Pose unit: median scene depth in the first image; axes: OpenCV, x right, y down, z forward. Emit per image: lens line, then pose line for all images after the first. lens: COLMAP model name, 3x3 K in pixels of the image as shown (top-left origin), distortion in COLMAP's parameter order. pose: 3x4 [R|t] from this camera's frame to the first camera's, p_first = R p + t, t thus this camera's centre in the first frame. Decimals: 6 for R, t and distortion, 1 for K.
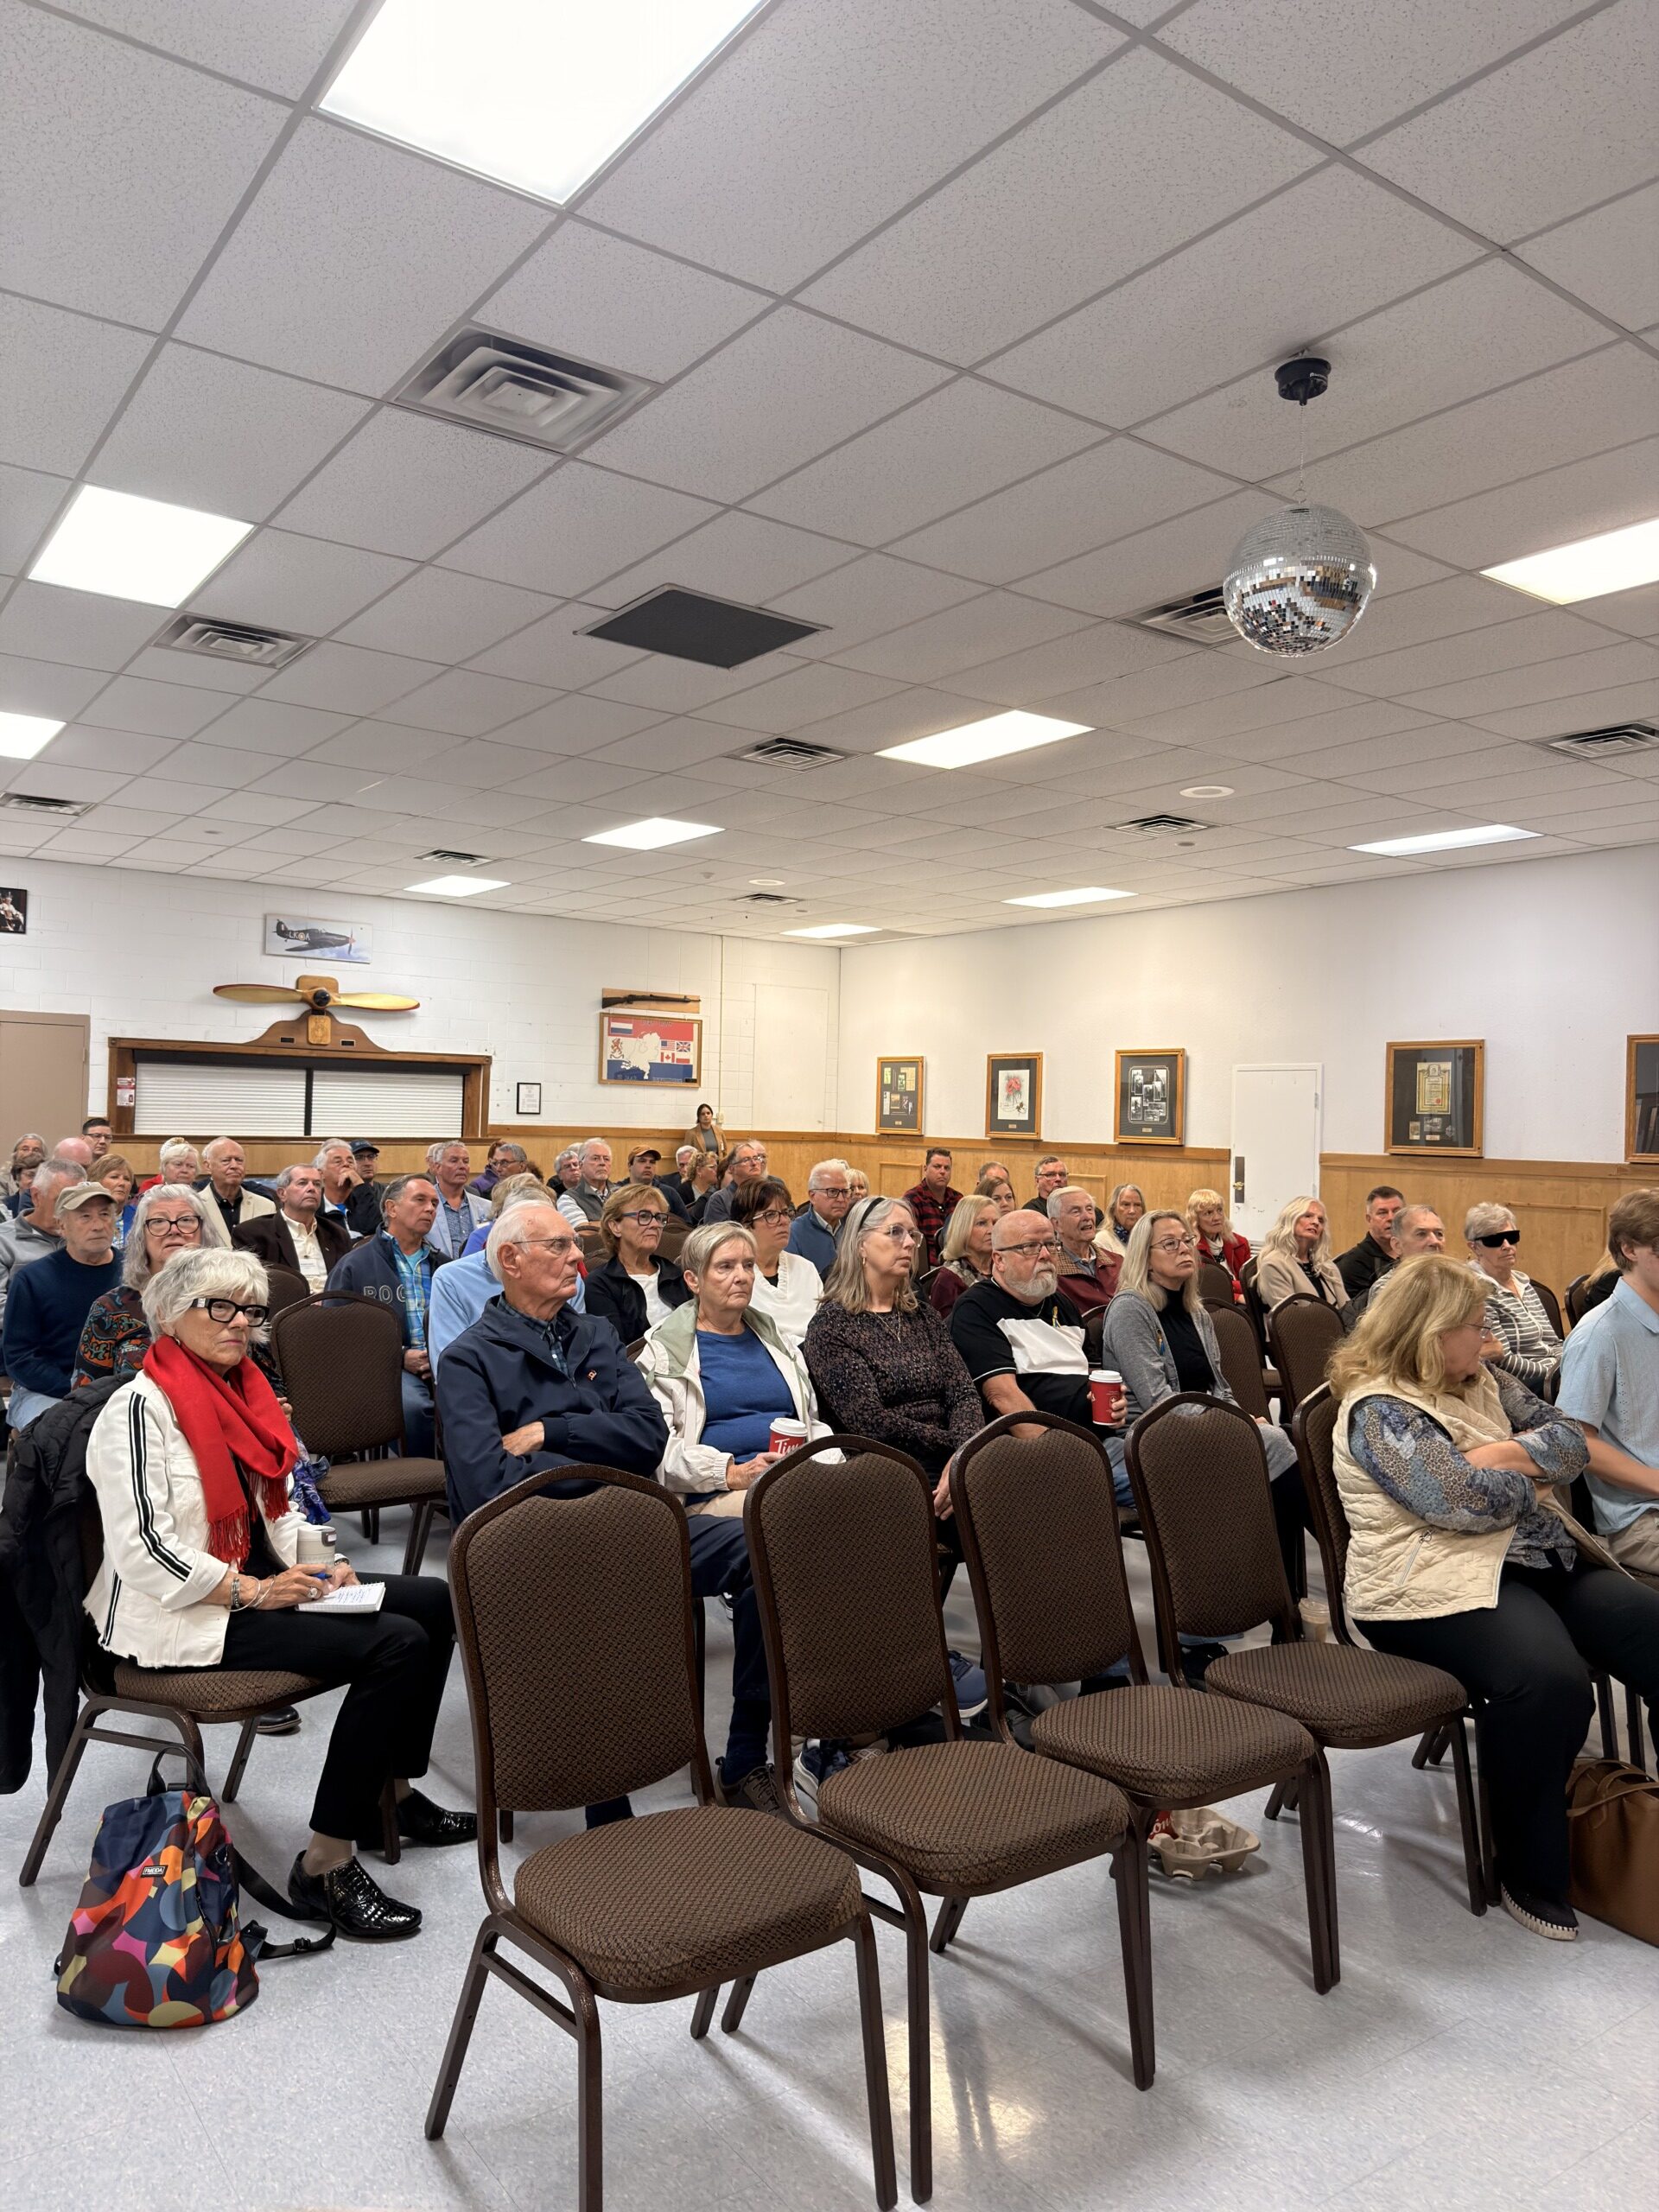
lens RADIAL K [[1528.8, 0, 829.5], [0, 1528.8, 1106.0], [0, 0, 1]] dist [0.095596, -0.124122]
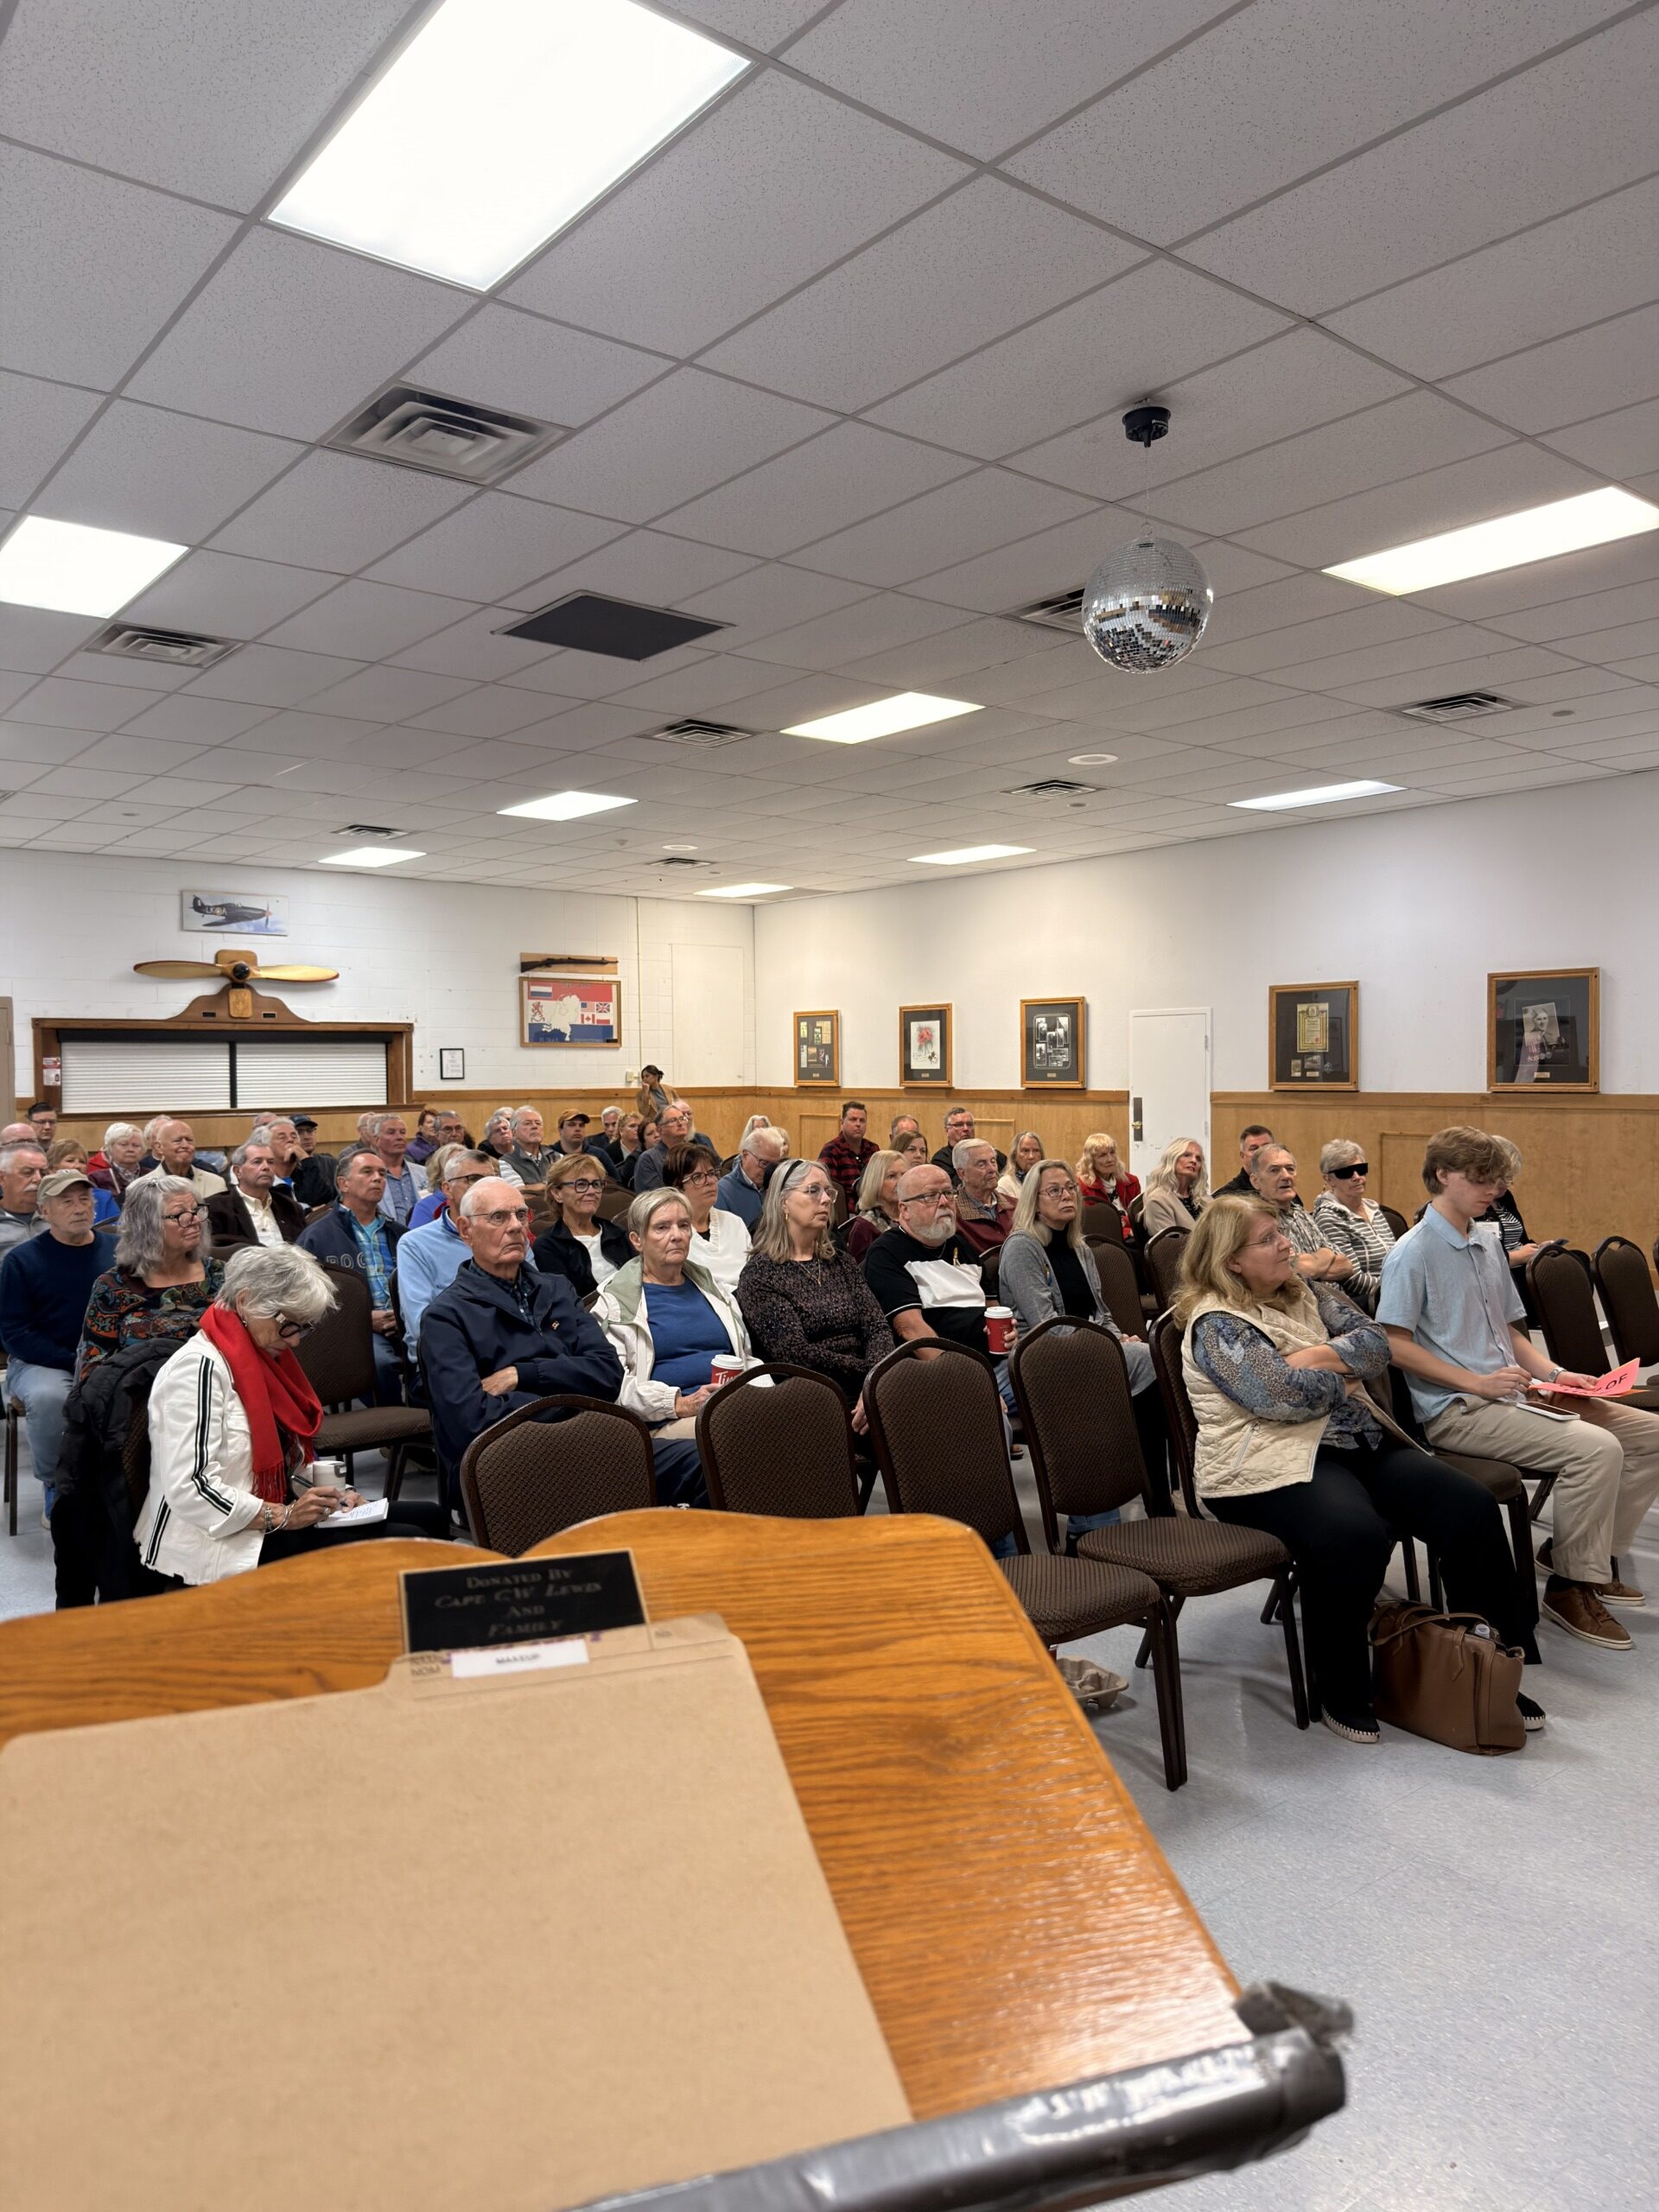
lens RADIAL K [[1528.8, 0, 829.5], [0, 1528.8, 1106.0], [0, 0, 1]] dist [0.095596, -0.124122]
pose [[0.997995, -0.035309, 0.052534, -0.002059], [0.033446, 0.998794, 0.035943, -0.016789], [-0.053740, -0.034114, 0.997972, -0.109426]]
